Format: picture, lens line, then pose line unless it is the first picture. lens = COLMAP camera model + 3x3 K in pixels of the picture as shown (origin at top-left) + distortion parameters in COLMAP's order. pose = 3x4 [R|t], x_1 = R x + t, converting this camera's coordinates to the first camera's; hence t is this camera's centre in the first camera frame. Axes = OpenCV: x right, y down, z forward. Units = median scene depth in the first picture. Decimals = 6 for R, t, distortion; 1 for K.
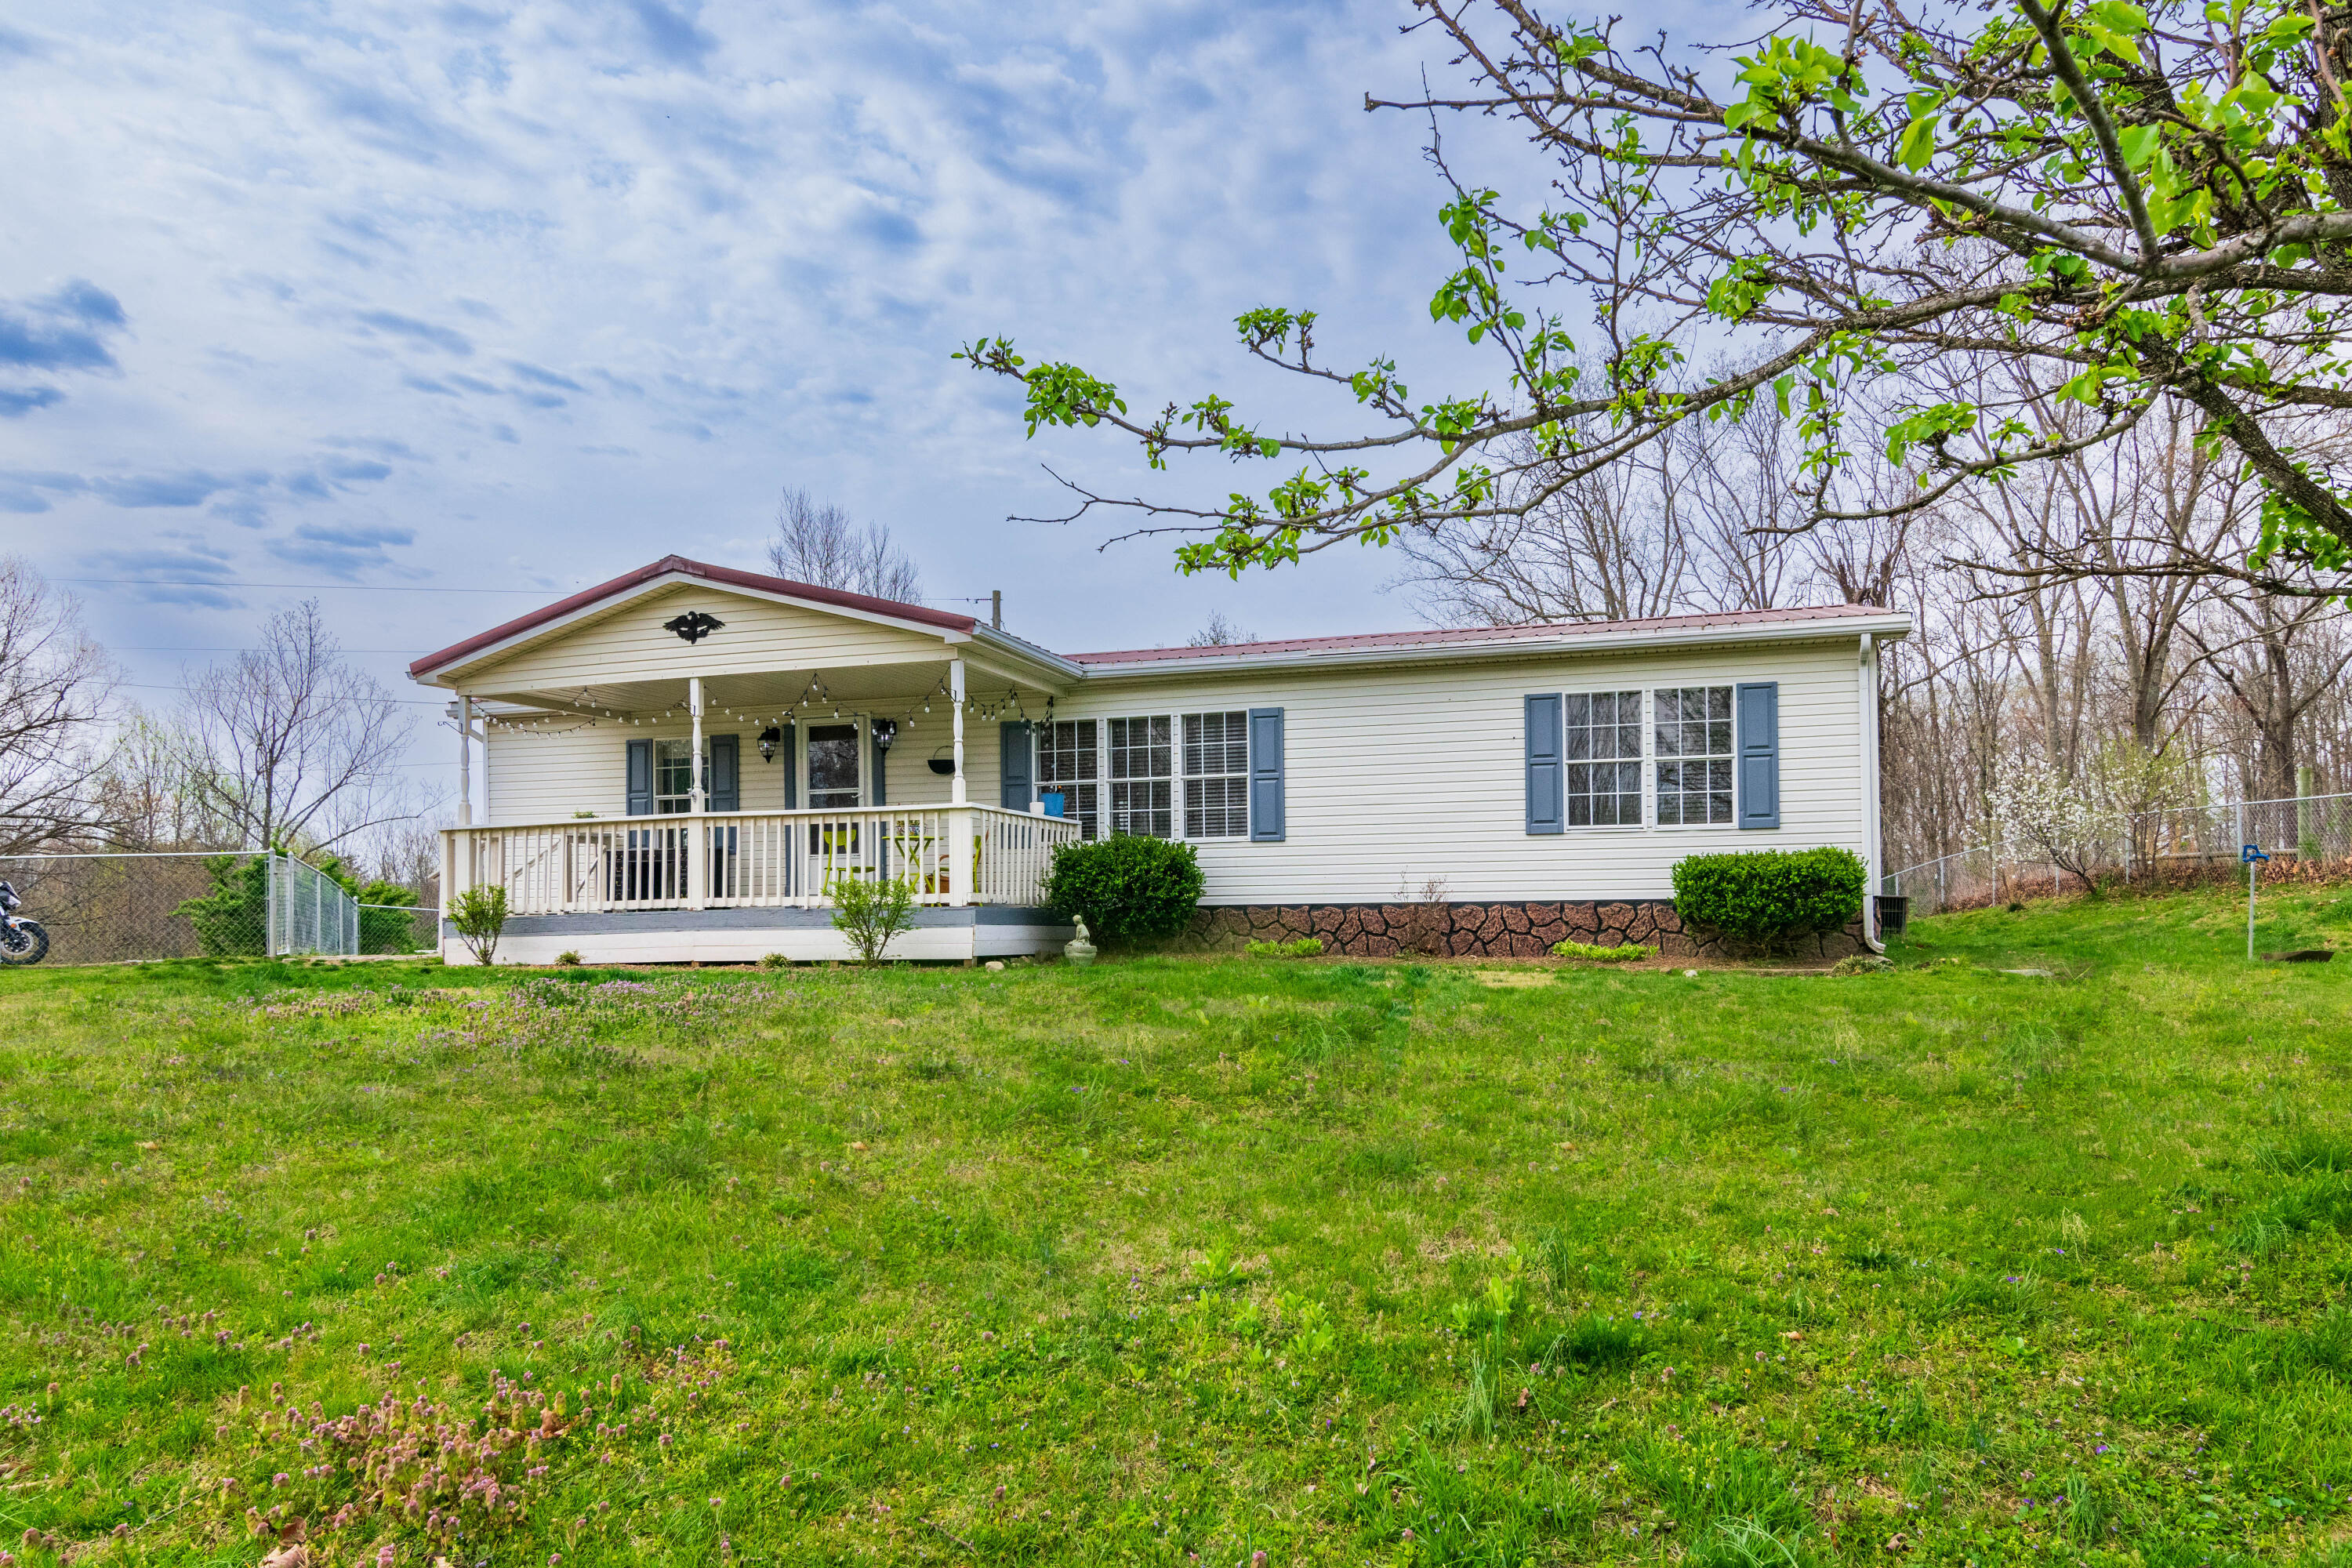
lens RADIAL K [[1490.8, 0, 1266.8], [0, 1490.8, 851.1], [0, 0, 1]] dist [-0.004329, -0.007302]
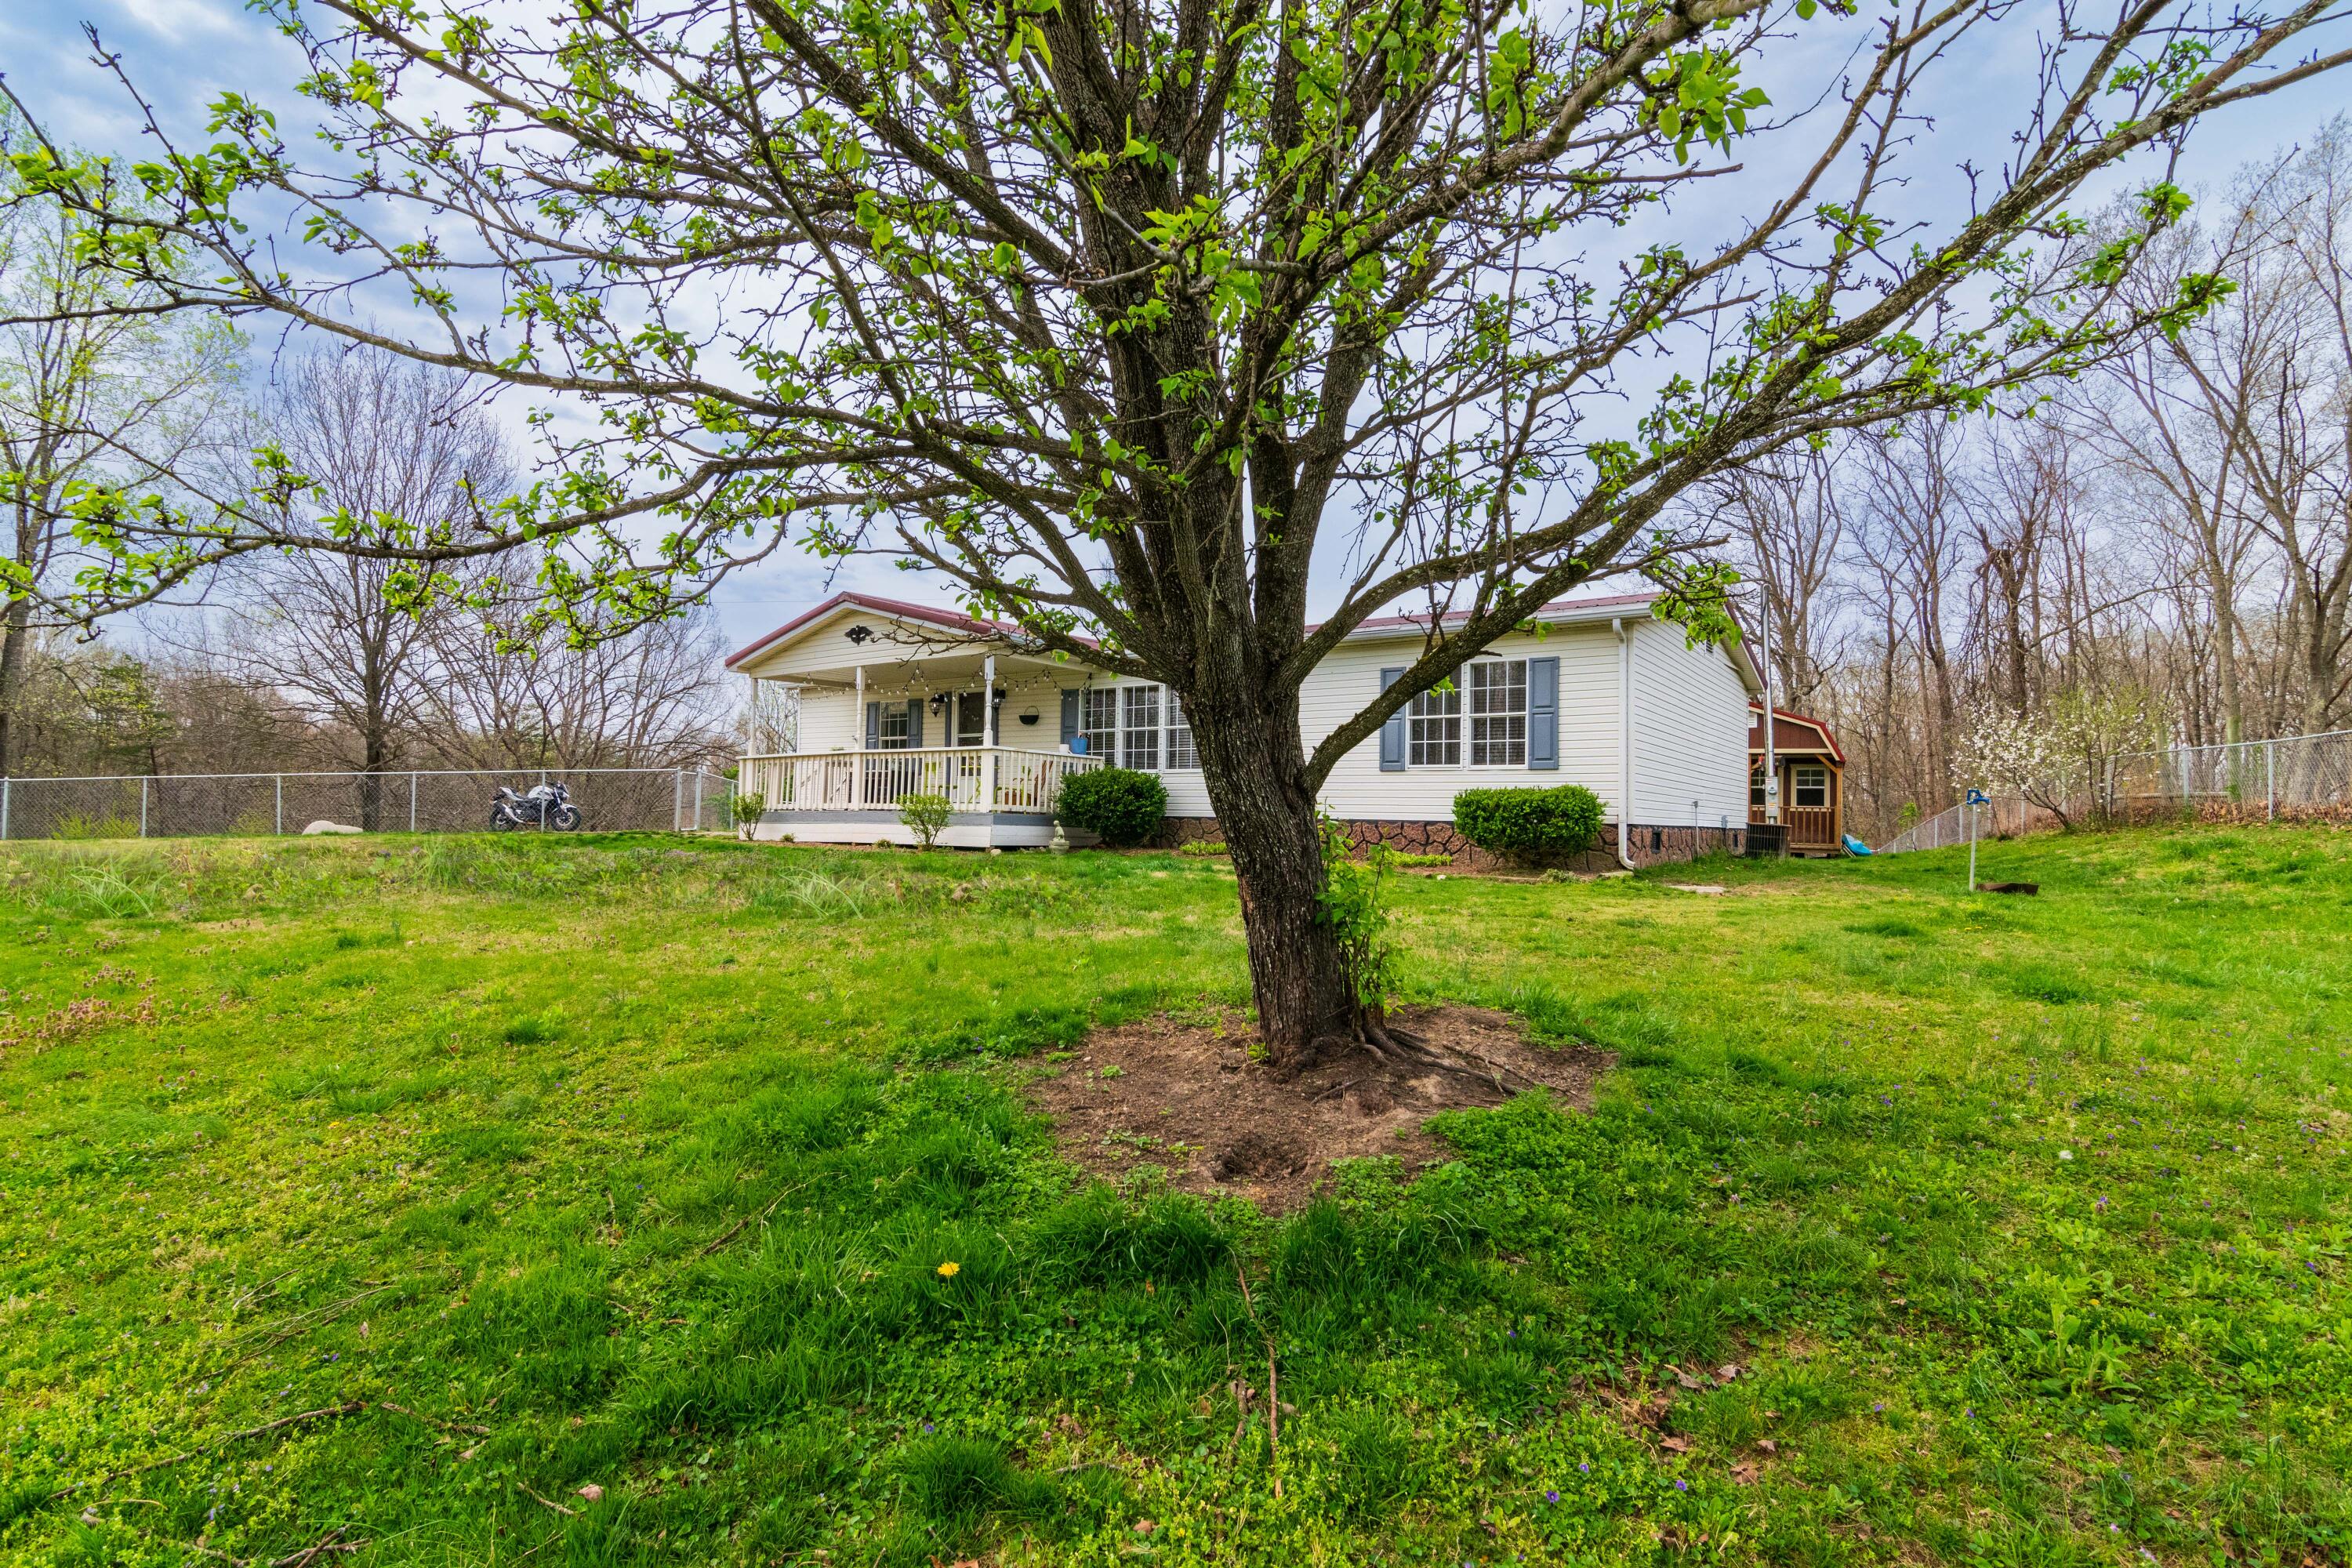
lens RADIAL K [[1184.9, 0, 1164.6], [0, 1184.9, 785.7], [0, 0, 1]] dist [-0.013034, -0.000004]
pose [[0.935938, 0.019170, -0.351644, 0.255369], [-0.015488, 0.999792, 0.013281, -0.006337], [0.351825, -0.006984, 0.936040, -0.054257]]
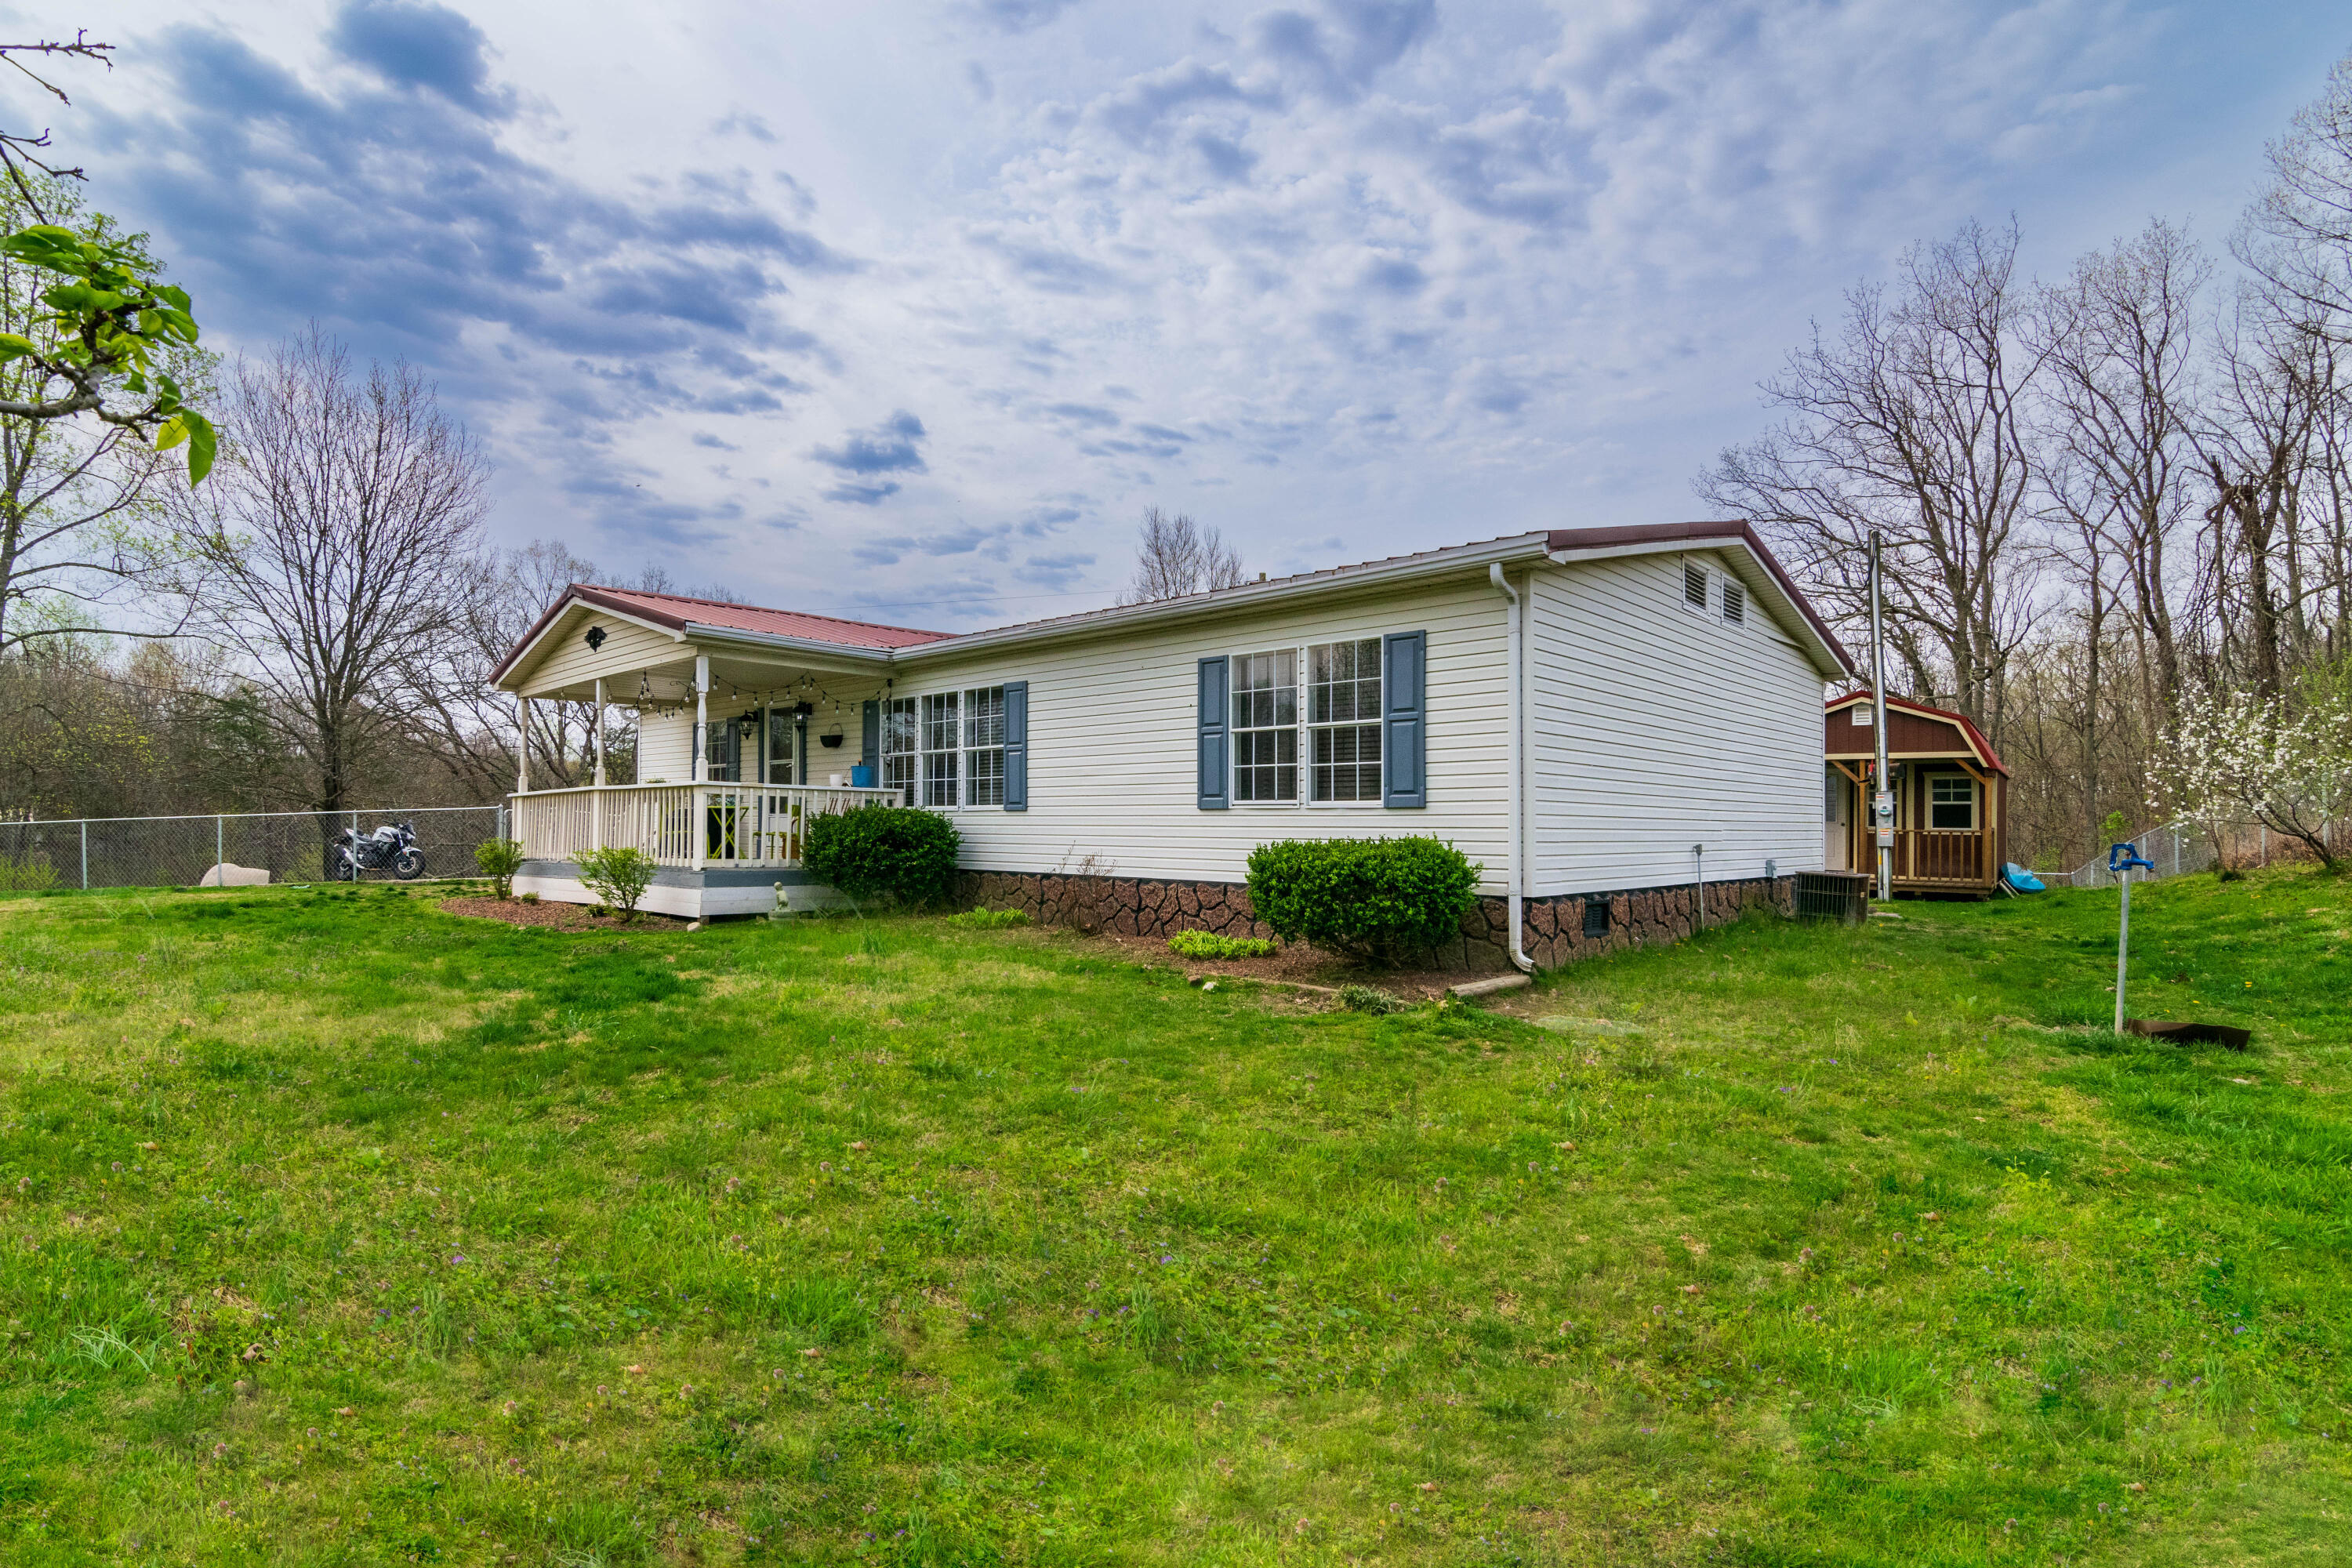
lens RADIAL K [[1184.9, 0, 1172.2], [0, 1184.9, 803.1], [0, 0, 1]] dist [-0.013034, -0.000004]
pose [[0.881585, 0.007918, -0.471959, 0.350427], [0.003875, 0.999704, 0.024010, -0.022644], [0.472009, -0.022996, 0.881294, 0.236097]]
